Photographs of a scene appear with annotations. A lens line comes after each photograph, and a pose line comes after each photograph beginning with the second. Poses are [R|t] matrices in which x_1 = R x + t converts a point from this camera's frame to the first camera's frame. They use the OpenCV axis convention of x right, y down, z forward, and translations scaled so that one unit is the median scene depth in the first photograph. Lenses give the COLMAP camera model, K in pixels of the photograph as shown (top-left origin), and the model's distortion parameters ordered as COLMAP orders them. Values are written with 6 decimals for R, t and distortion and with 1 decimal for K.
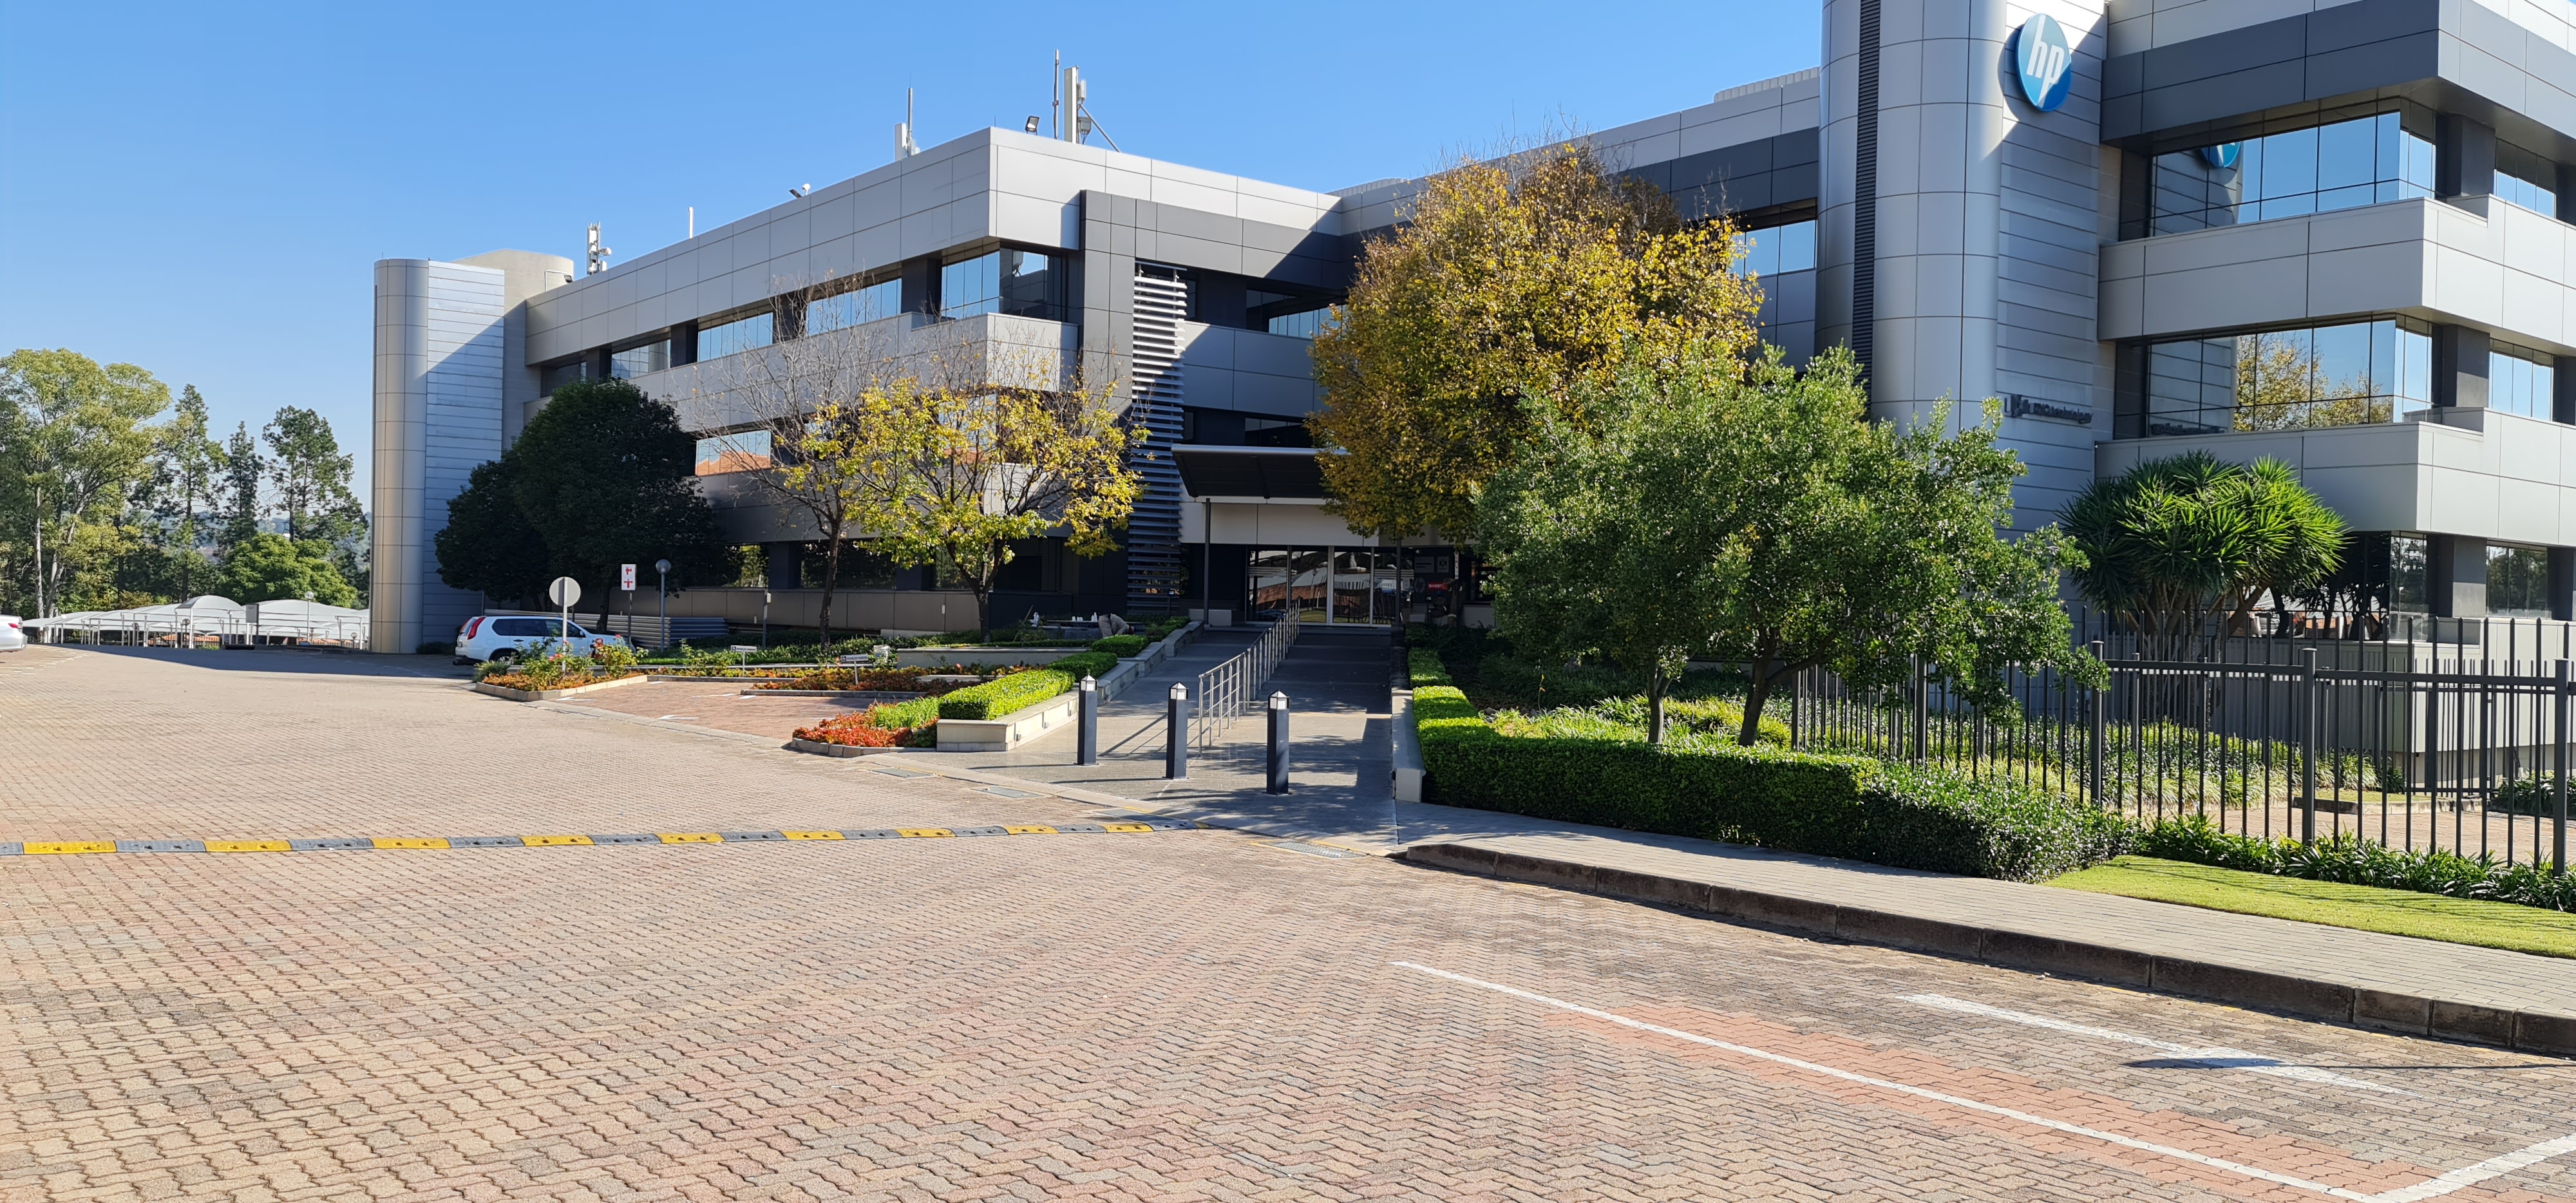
lens RADIAL K [[1827.2, 0, 1283.3], [0, 1827.2, 623.5], [0, 0, 1]] dist [0.054955, -0.042700]
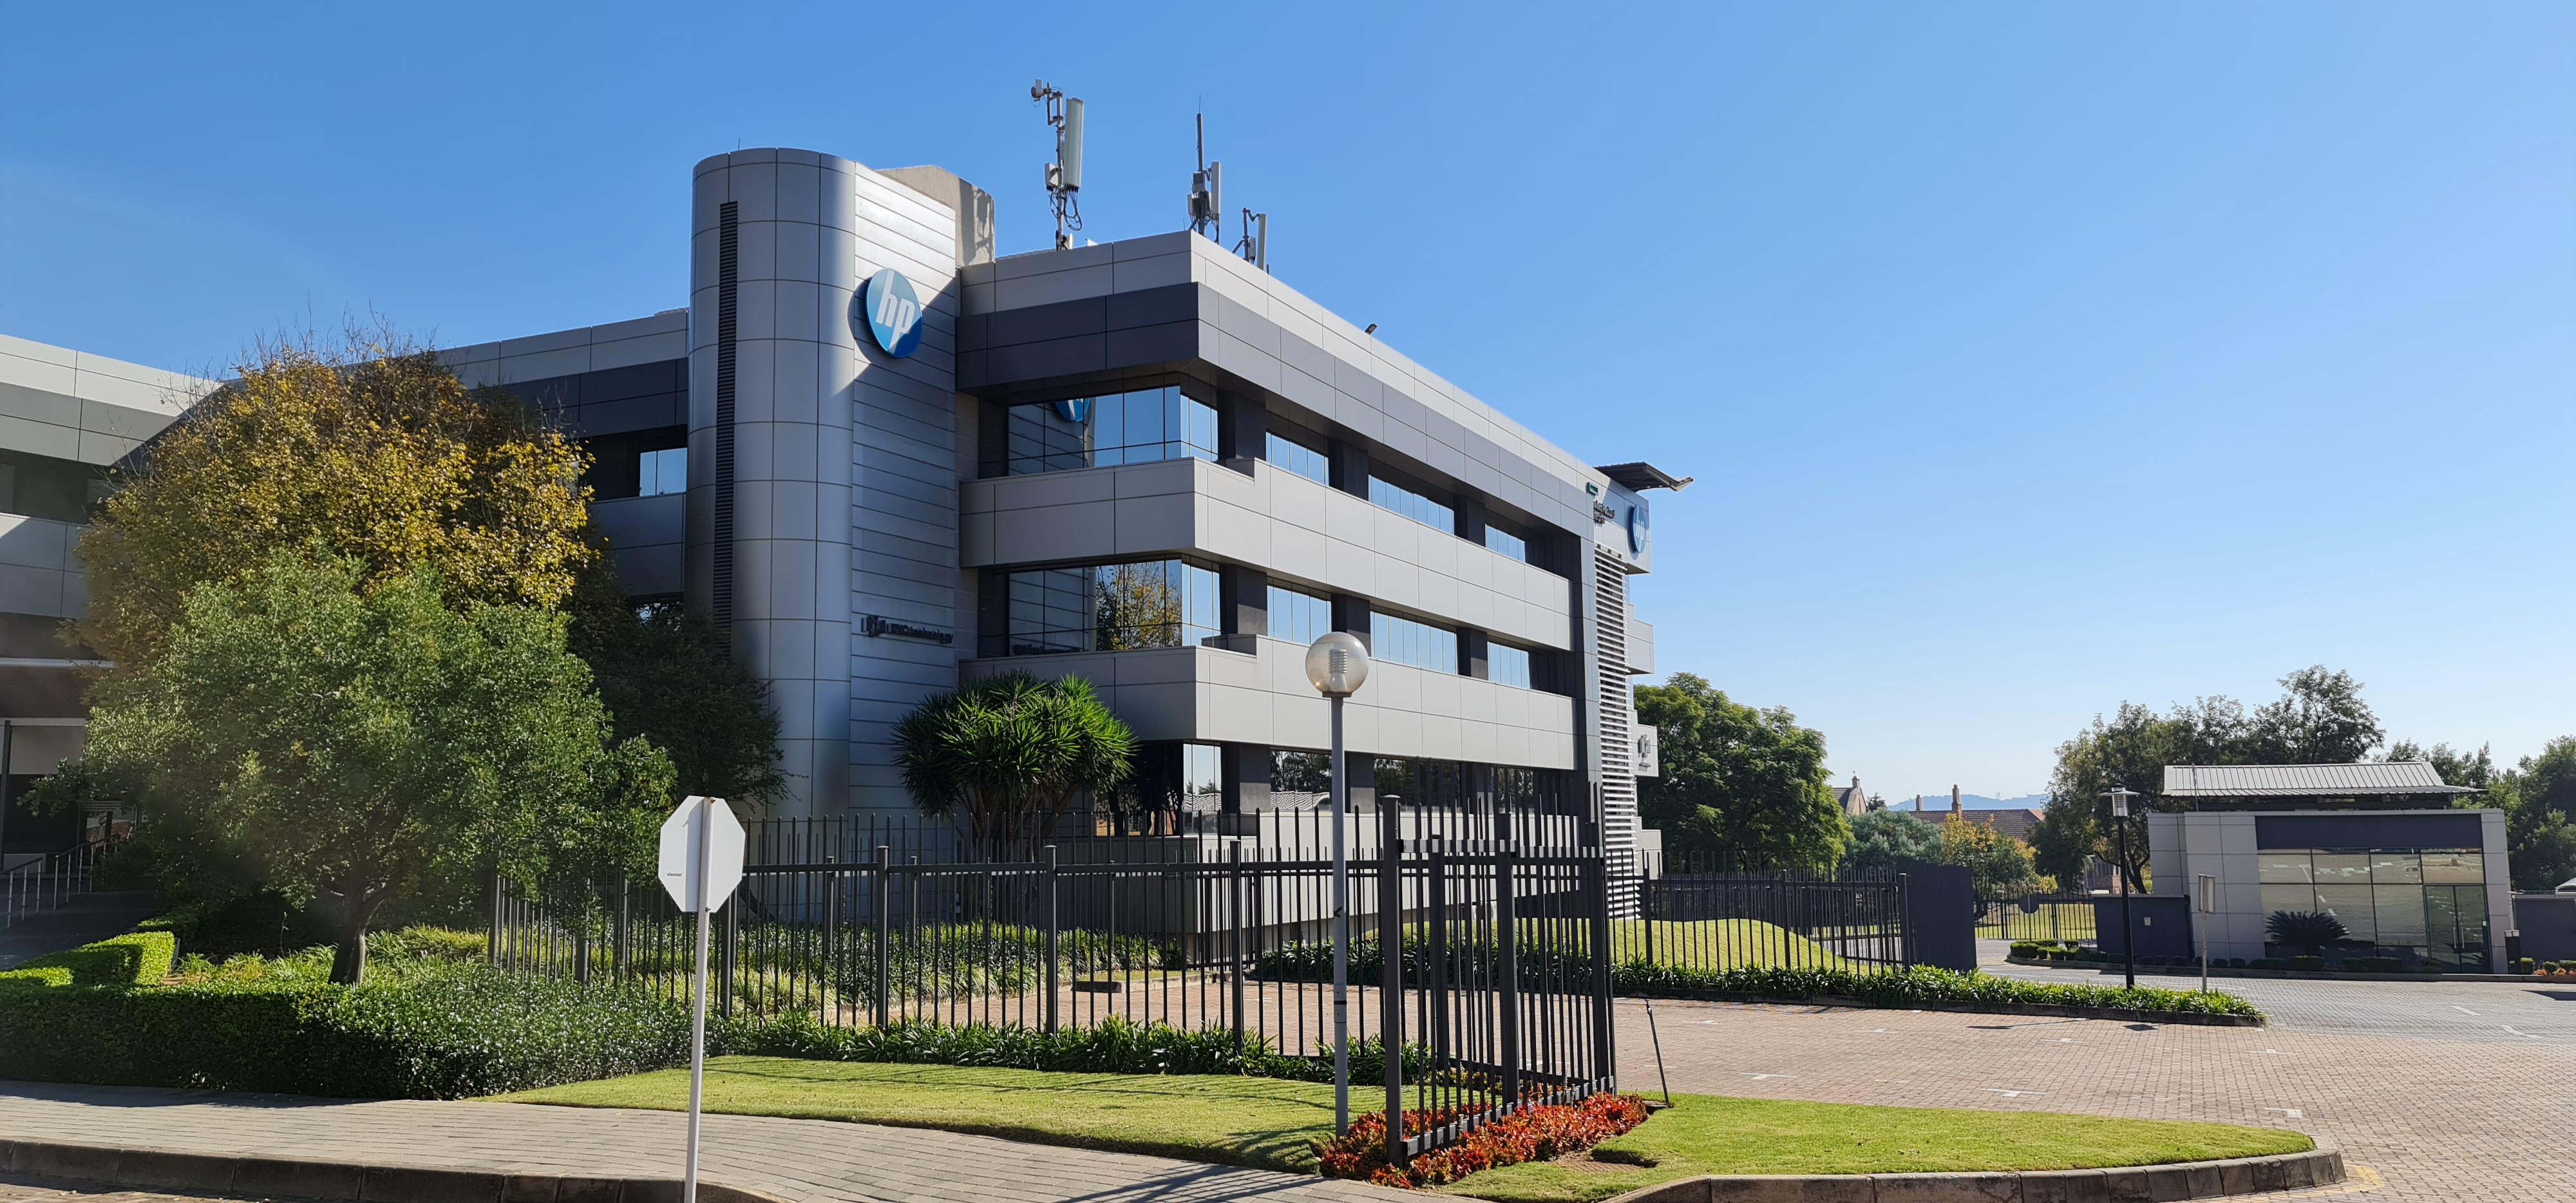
lens RADIAL K [[1827.2, 0, 1335.3], [0, 1827.2, 621.7], [0, 0, 1]] dist [0.054955, -0.042700]
pose [[0.886949, 0.015901, 0.461594, 0.149607], [0.039337, 0.993175, -0.109798, 0.005709], [-0.460190, 0.115543, 0.880270, -0.050624]]
